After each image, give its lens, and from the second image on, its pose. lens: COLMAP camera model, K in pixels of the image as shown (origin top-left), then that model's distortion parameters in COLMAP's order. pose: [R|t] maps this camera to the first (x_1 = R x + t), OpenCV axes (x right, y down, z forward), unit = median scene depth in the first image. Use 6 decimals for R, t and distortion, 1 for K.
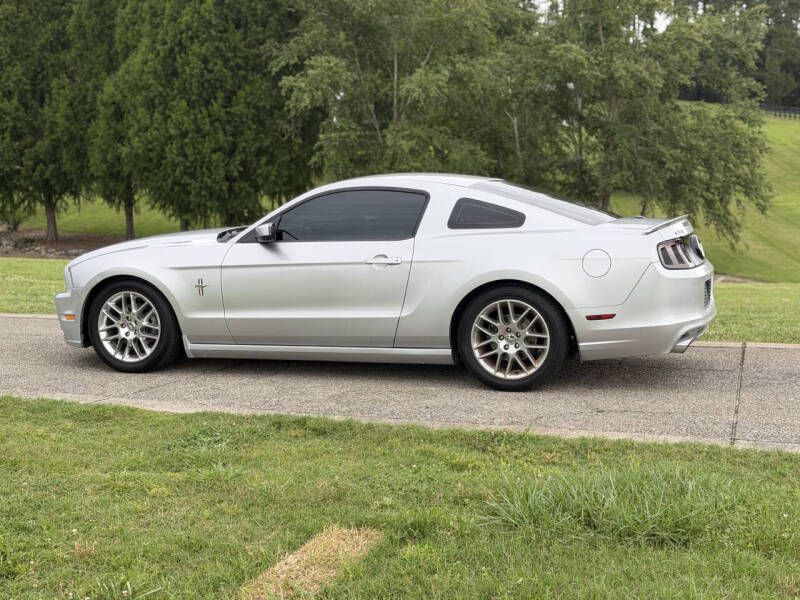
lens RADIAL K [[1119.5, 0, 401.6], [0, 1119.5, 302.4], [0, 0, 1]] dist [0.119335, 0.000000]
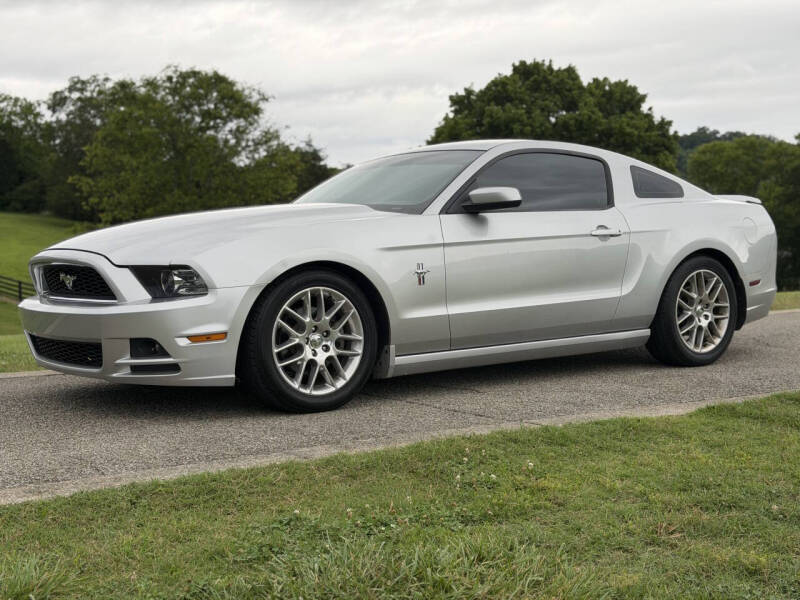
lens RADIAL K [[1119.5, 0, 401.3], [0, 1119.5, 298.4], [0, 0, 1]] dist [0.119335, 0.000000]
pose [[0.547761, -0.035083, 0.835899, -0.130255], [0.097187, 0.995025, -0.021925, 0.002767], [-0.830971, 0.093248, 0.548445, 0.102986]]
